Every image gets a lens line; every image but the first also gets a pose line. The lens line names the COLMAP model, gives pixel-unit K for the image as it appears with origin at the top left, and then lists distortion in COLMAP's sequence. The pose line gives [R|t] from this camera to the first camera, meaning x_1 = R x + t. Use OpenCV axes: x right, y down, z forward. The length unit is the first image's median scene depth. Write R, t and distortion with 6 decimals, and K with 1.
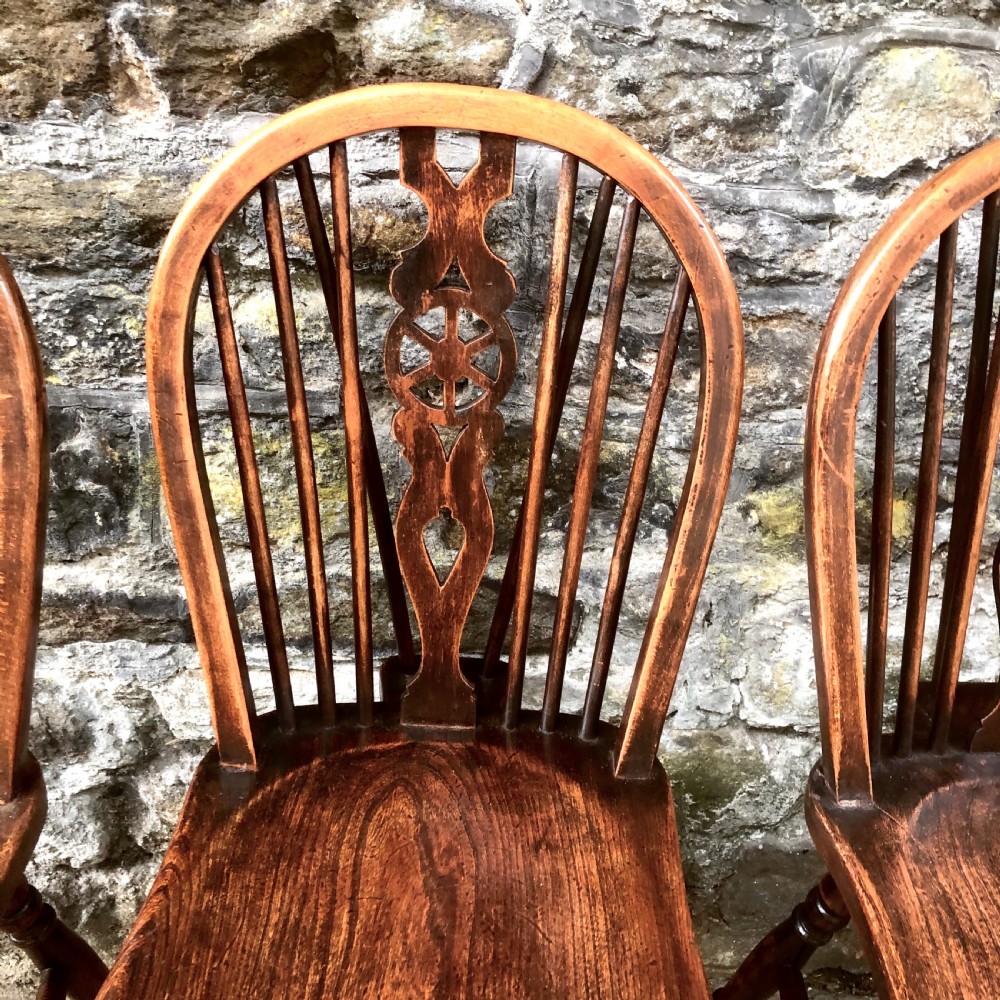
lens RADIAL K [[1098.5, 0, 504.7], [0, 1098.5, 490.1], [0, 0, 1]] dist [0.014666, 0.000000]
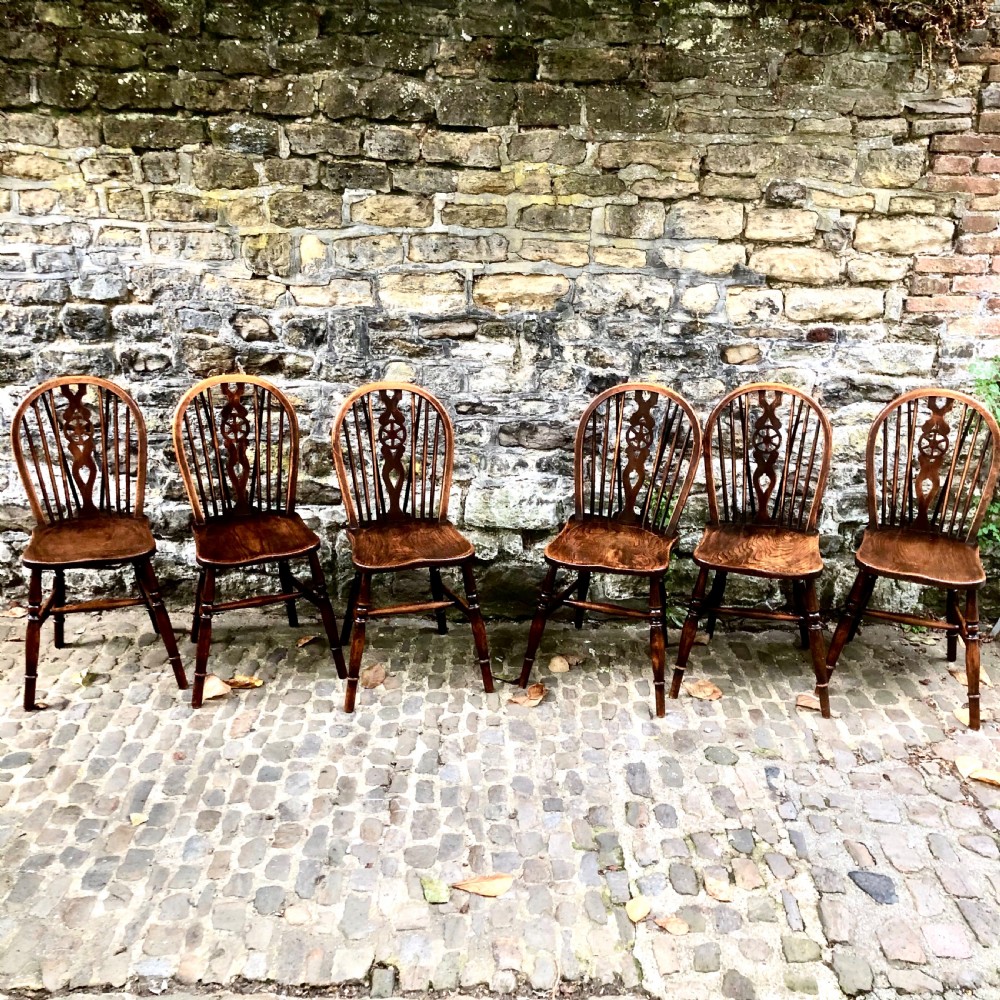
lens RADIAL K [[1098.5, 0, 513.3], [0, 1098.5, 497.4], [0, 0, 1]] dist [0.014666, 0.000000]
pose [[0.997919, -0.000705, -0.064481, 1.170059], [-0.010834, 0.983895, -0.178420, 1.026246], [0.063568, 0.178747, 0.981839, -3.545819]]
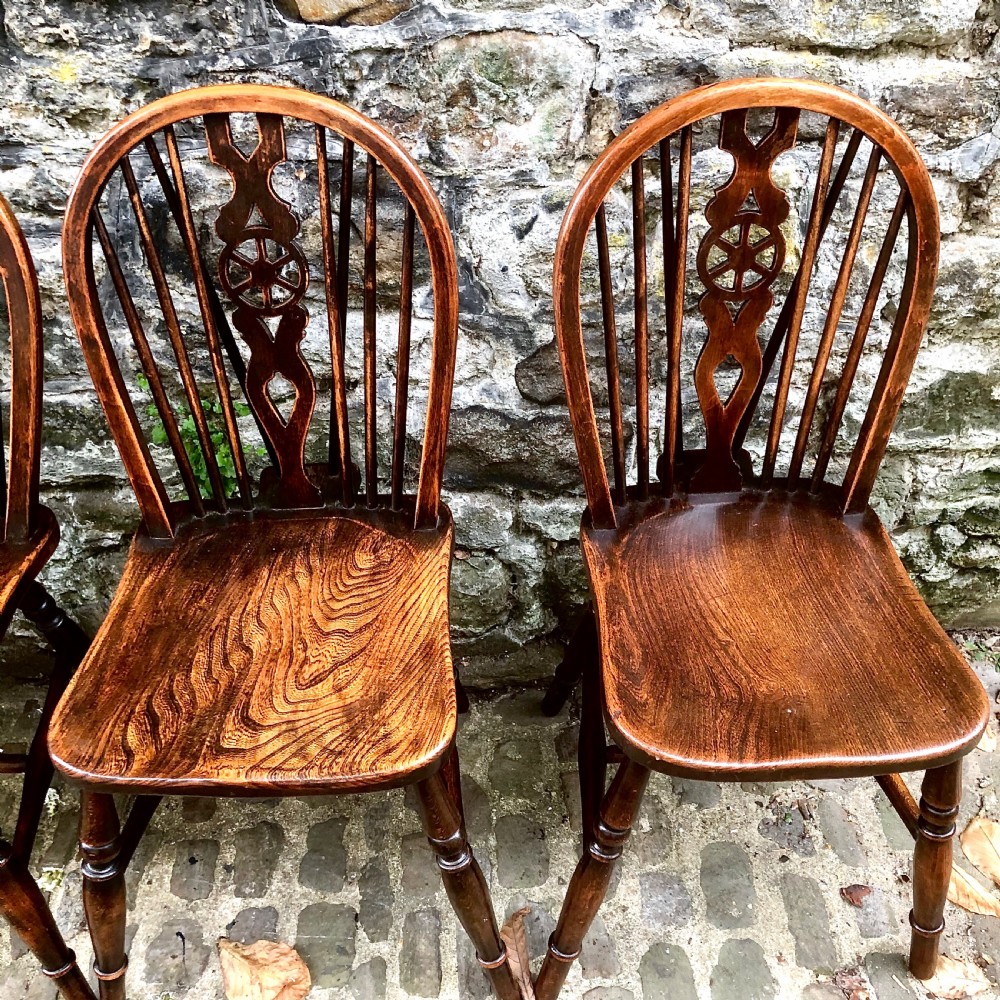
lens RADIAL K [[1098.5, 0, 515.1], [0, 1098.5, 503.2], [0, 0, 1]] dist [0.014666, 0.000000]
pose [[0.997974, 0.002685, -0.063566, 2.154150], [0.008359, 0.984915, 0.172839, -0.020127], [0.063071, -0.173020, 0.982897, -0.452229]]
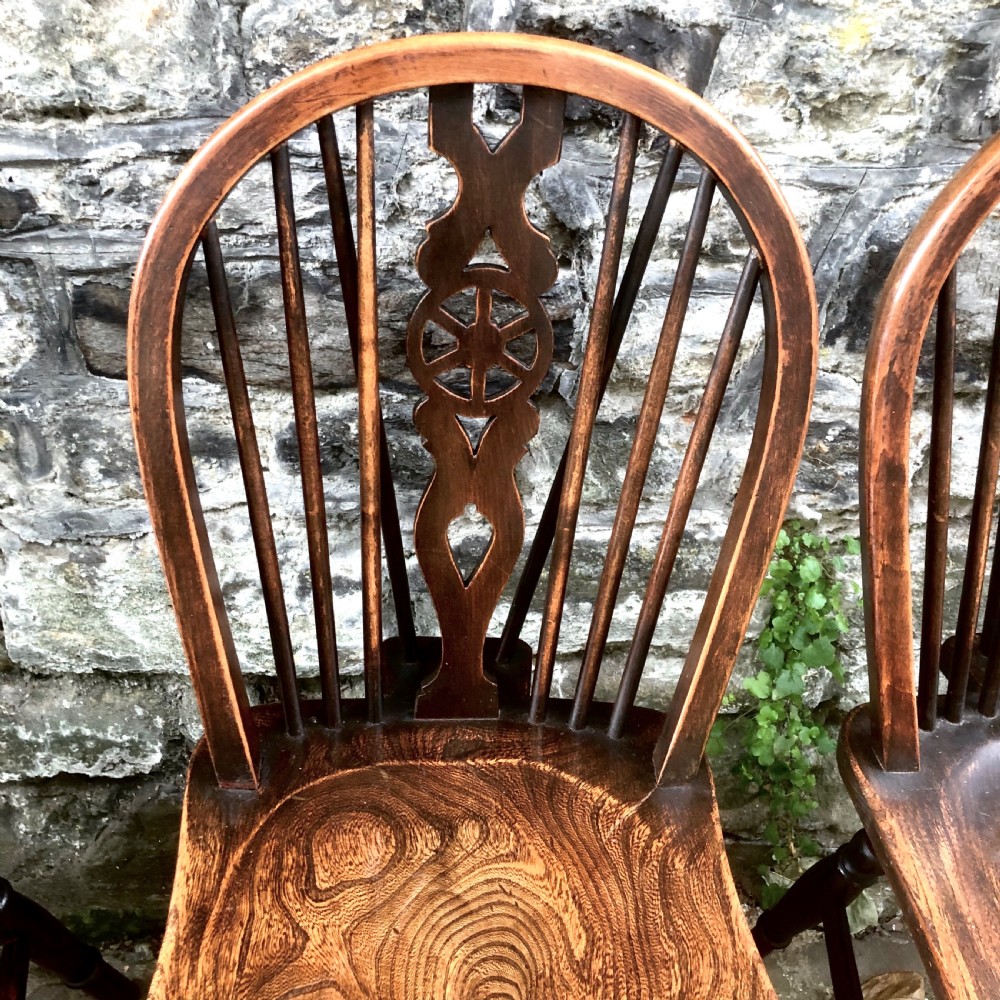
lens RADIAL K [[1098.5, 0, 518.4], [0, 1098.5, 487.7], [0, 0, 1]] dist [0.014666, 0.000000]
pose [[0.999649, -0.012495, 0.023346, 1.172354], [0.009565, 0.992527, 0.121652, -0.080443], [-0.024691, -0.121386, 0.992298, 0.126536]]
